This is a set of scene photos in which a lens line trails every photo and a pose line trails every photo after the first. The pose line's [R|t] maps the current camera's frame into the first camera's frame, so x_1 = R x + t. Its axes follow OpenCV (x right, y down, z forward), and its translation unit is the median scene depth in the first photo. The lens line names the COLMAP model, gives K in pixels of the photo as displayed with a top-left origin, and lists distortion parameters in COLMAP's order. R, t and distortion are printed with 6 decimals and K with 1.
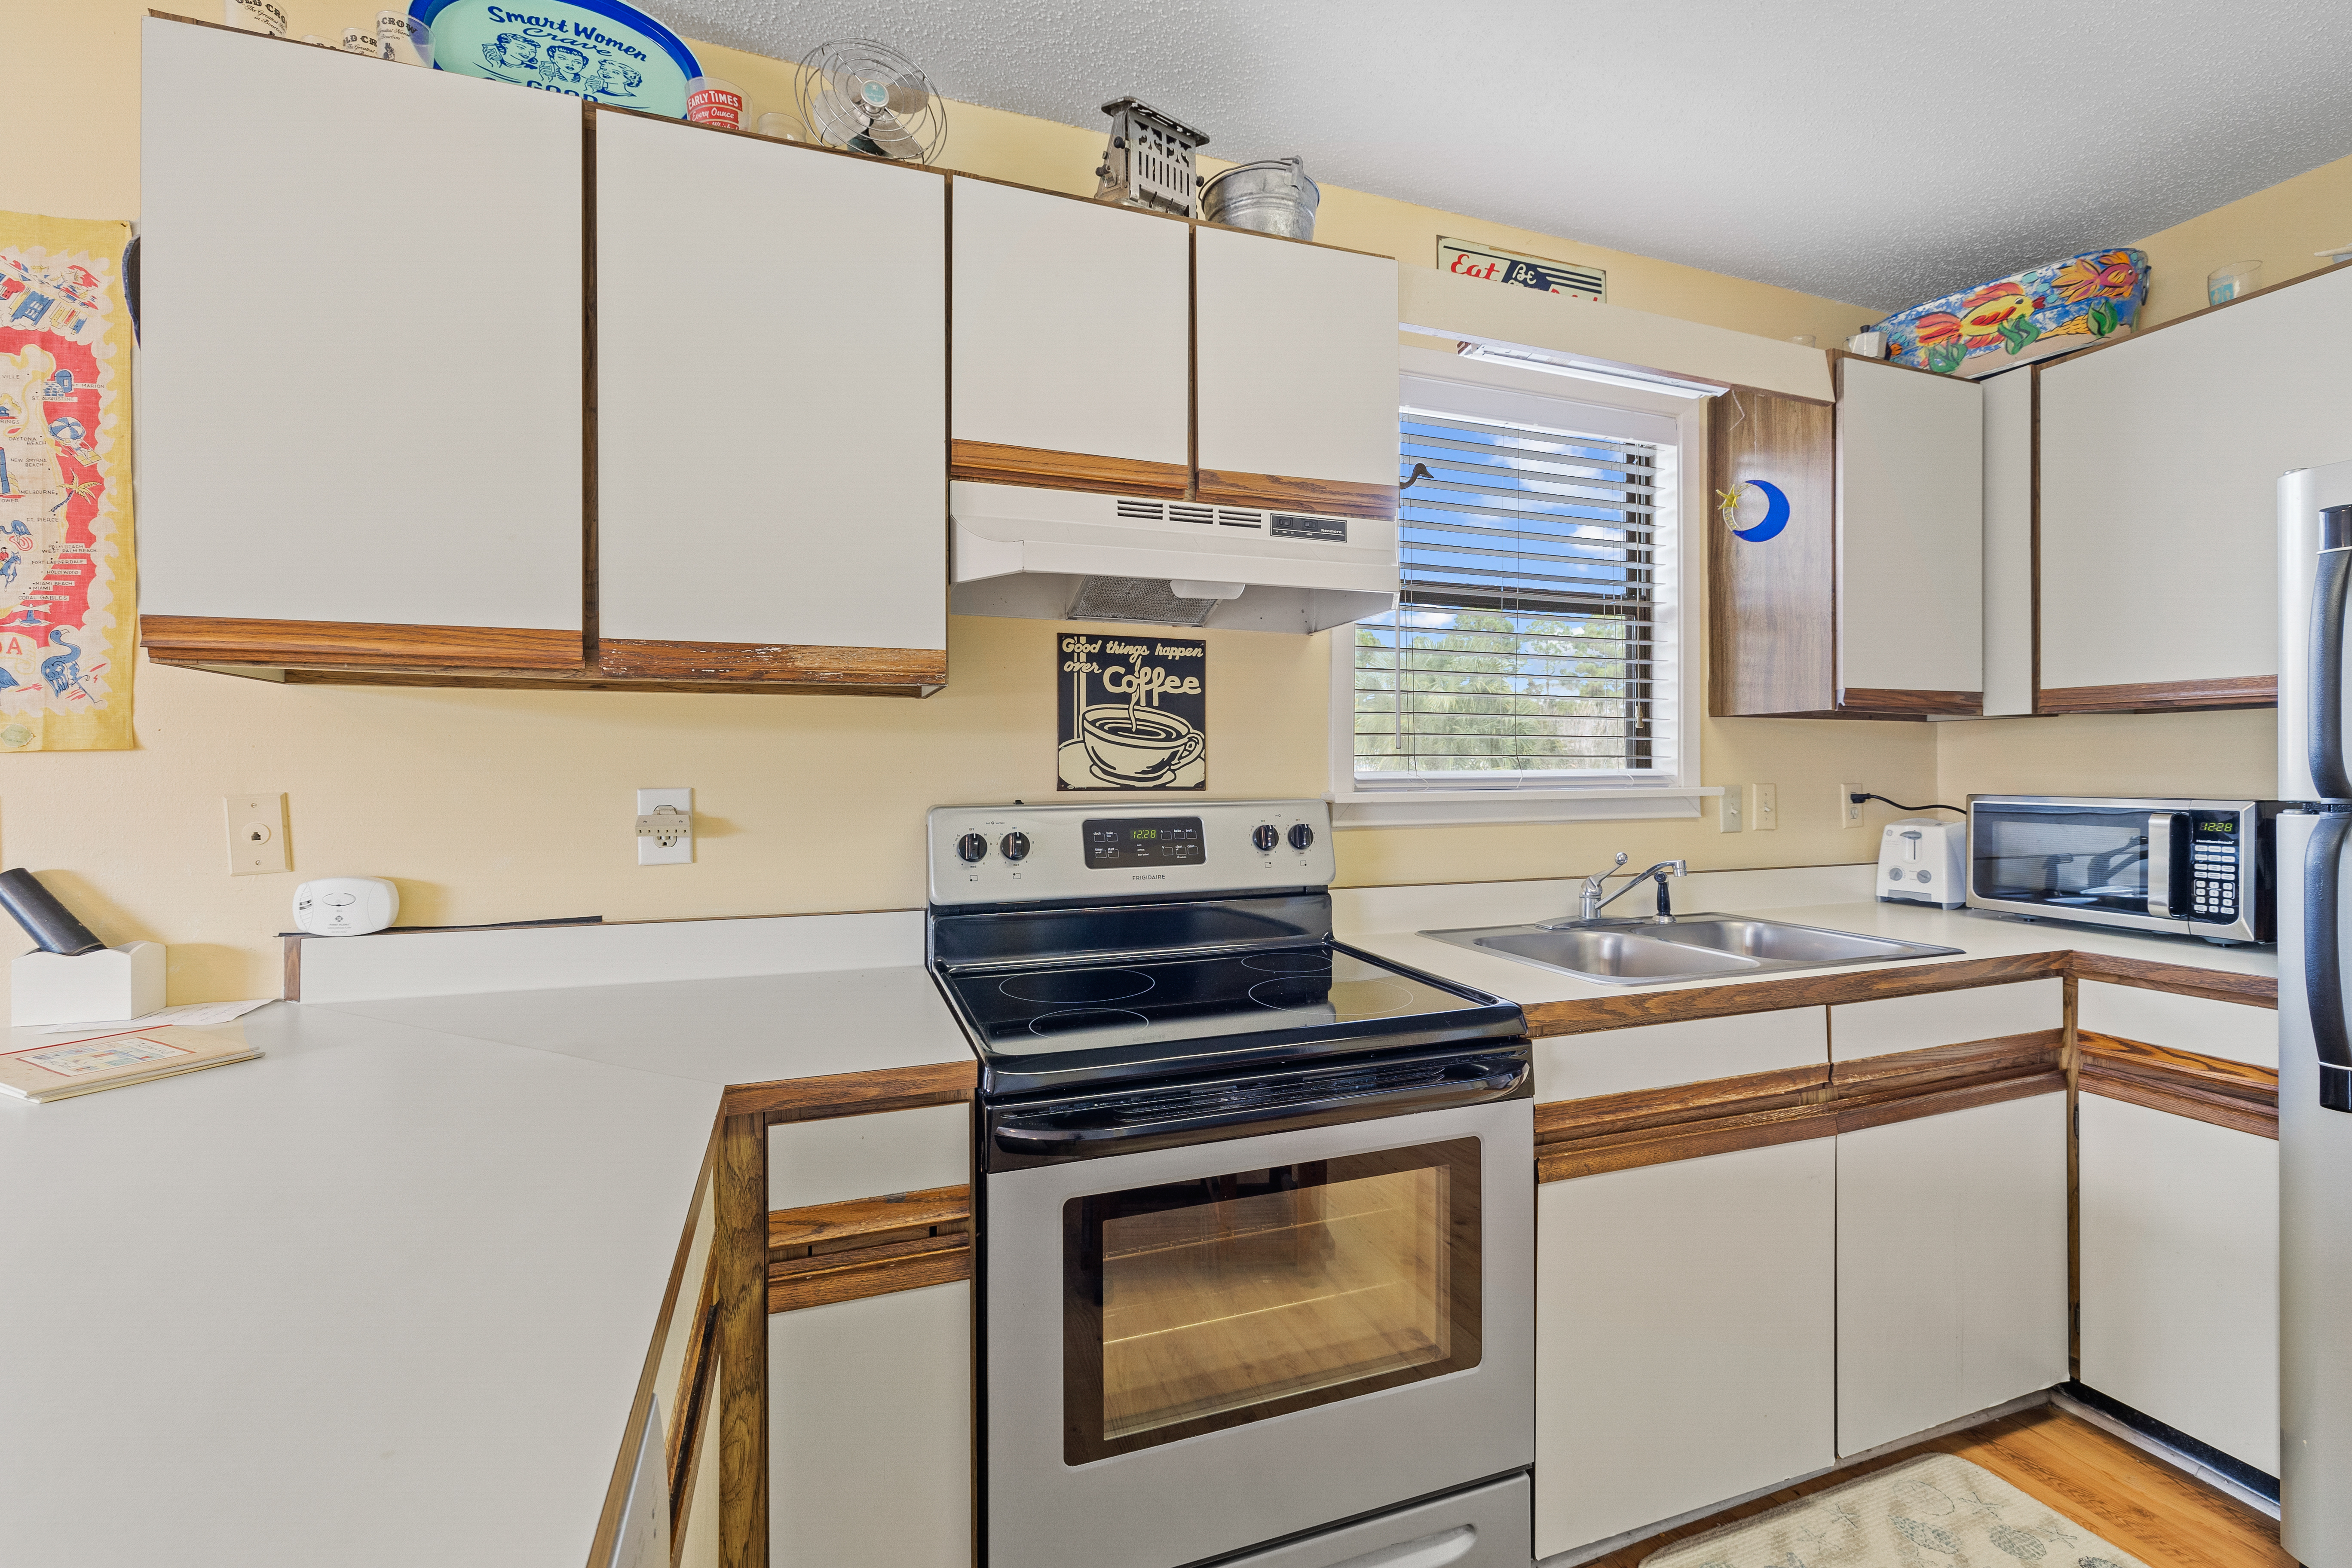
lens RADIAL K [[984.5, 0, 1173.8], [0, 984.5, 772.2], [0, 0, 1]] dist [-0.009420, -0.000215]
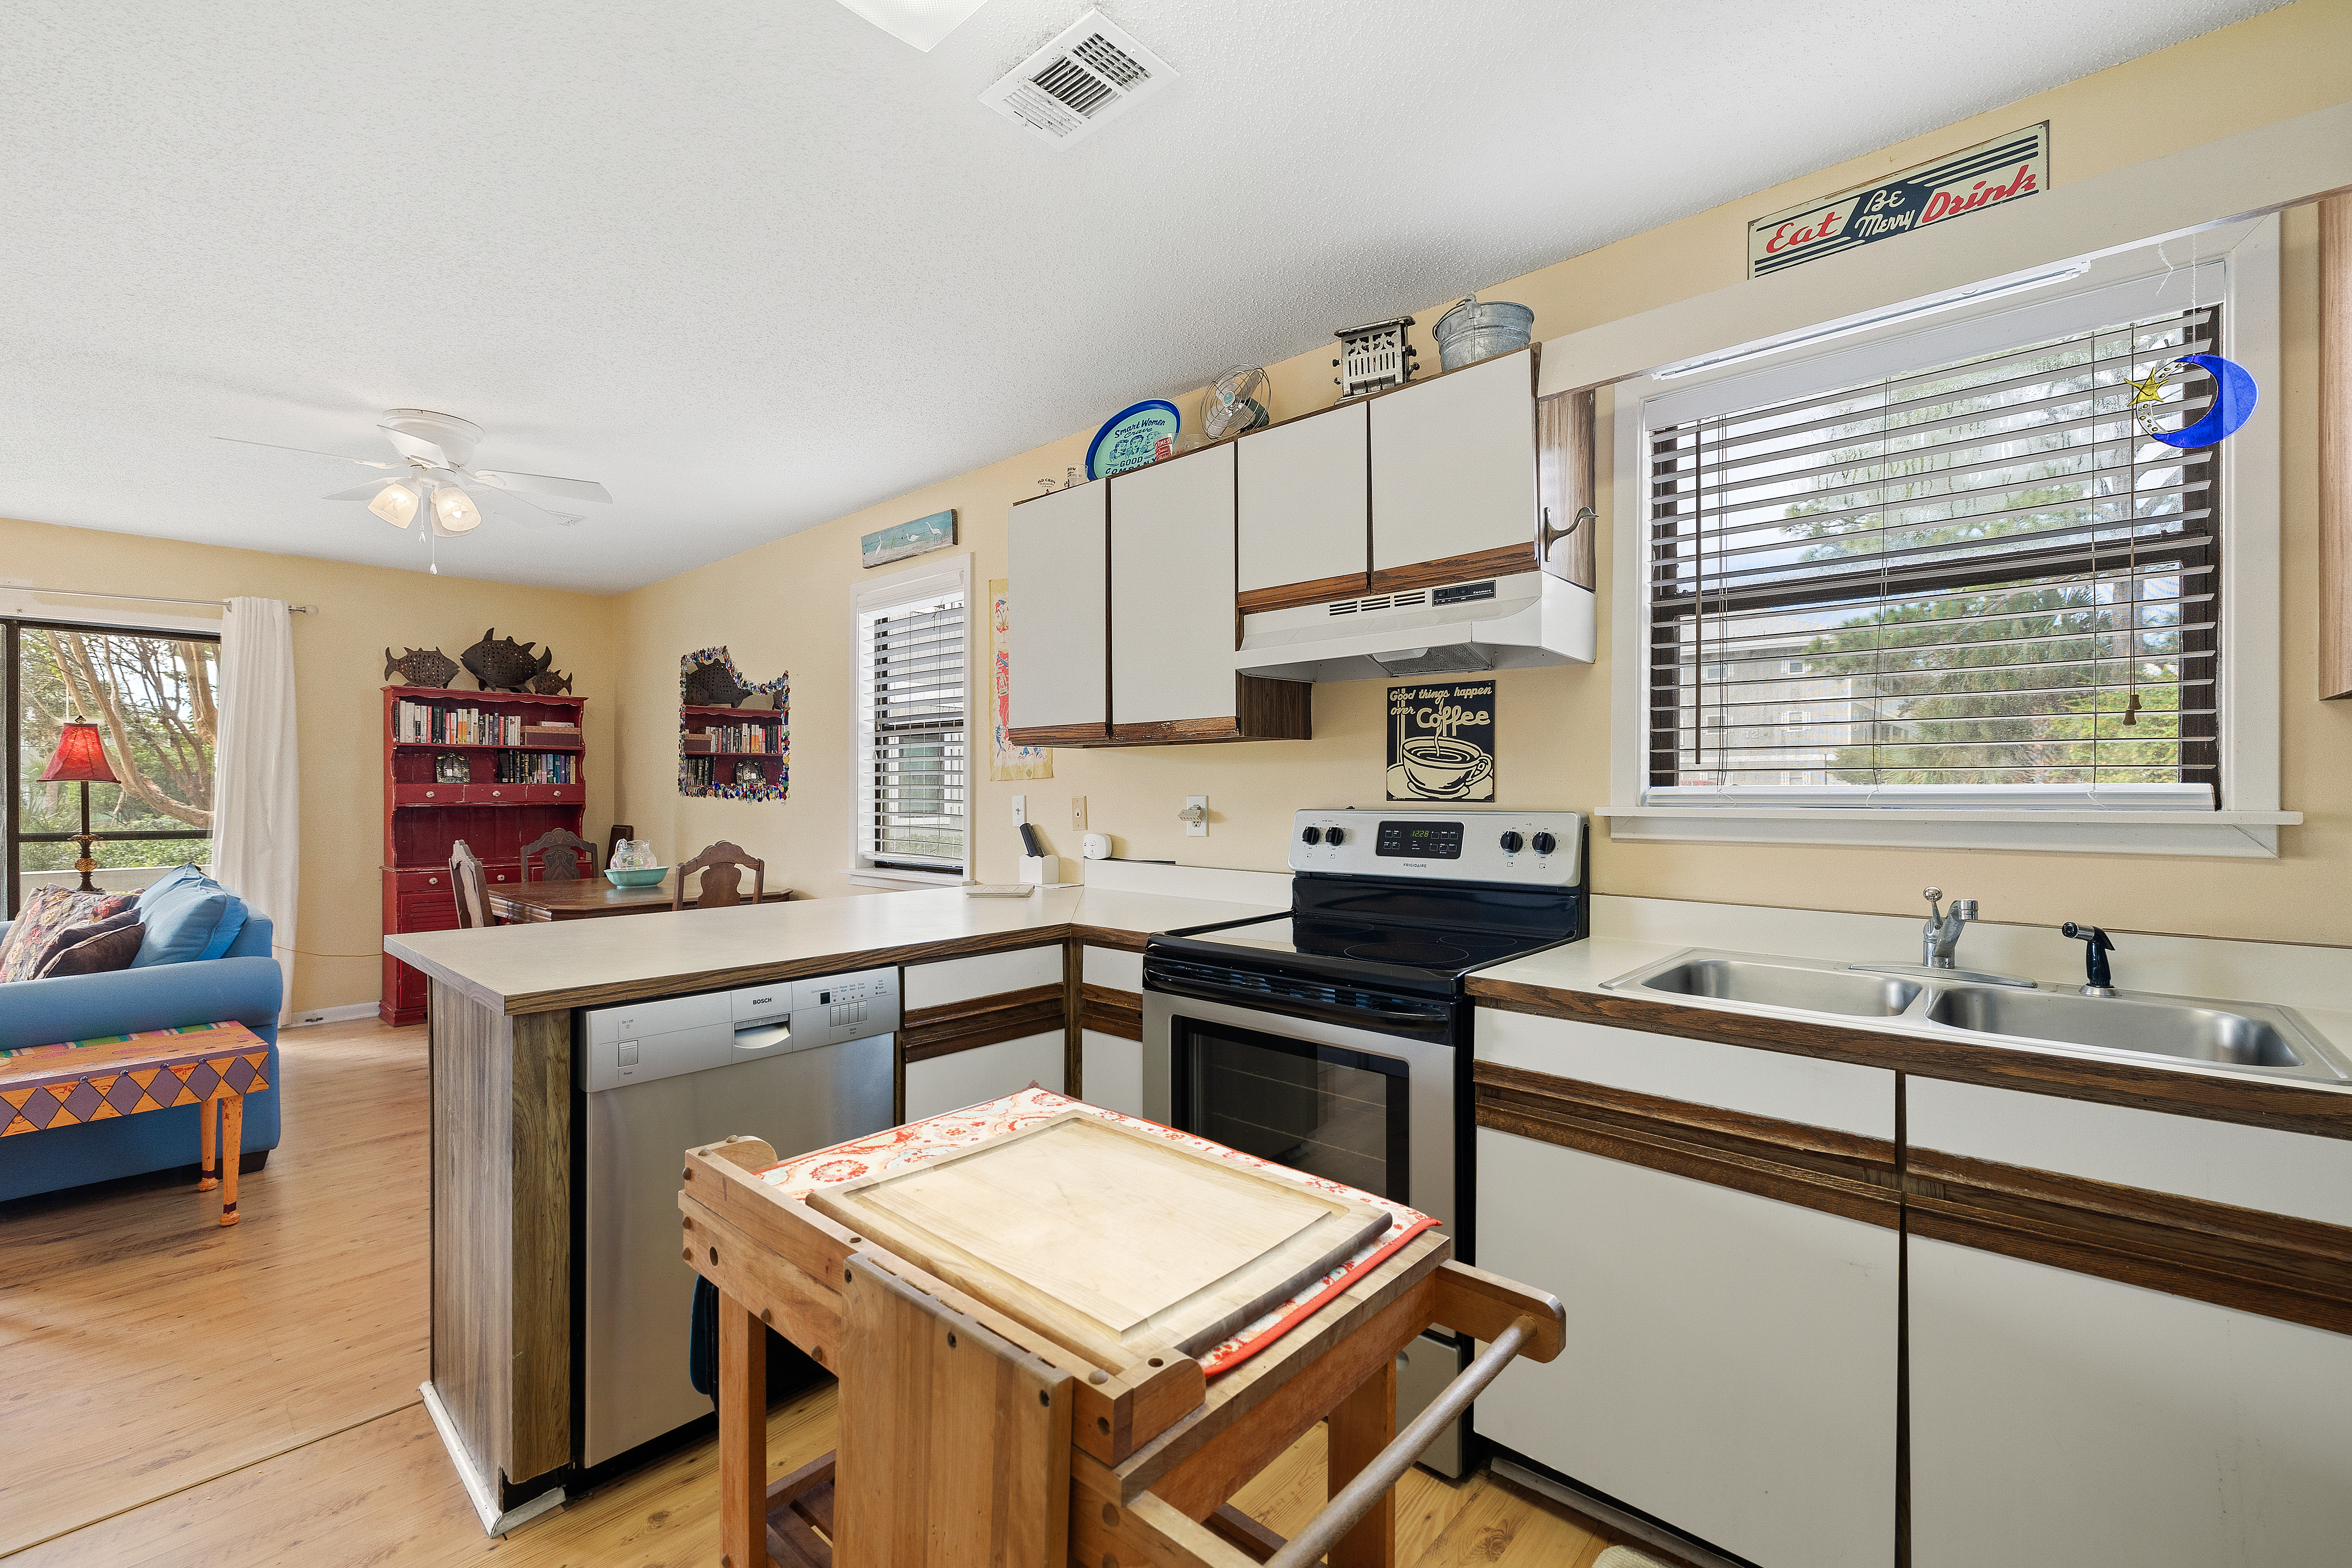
lens RADIAL K [[984.5, 0, 1173.7], [0, 984.5, 789.7], [0, 0, 1]] dist [-0.009420, -0.000215]
pose [[0.472206, 0.002246, -0.881485, 0.965703], [-0.002466, 0.999996, 0.001227, 0.002473], [0.881485, 0.001595, 0.472210, 0.070215]]
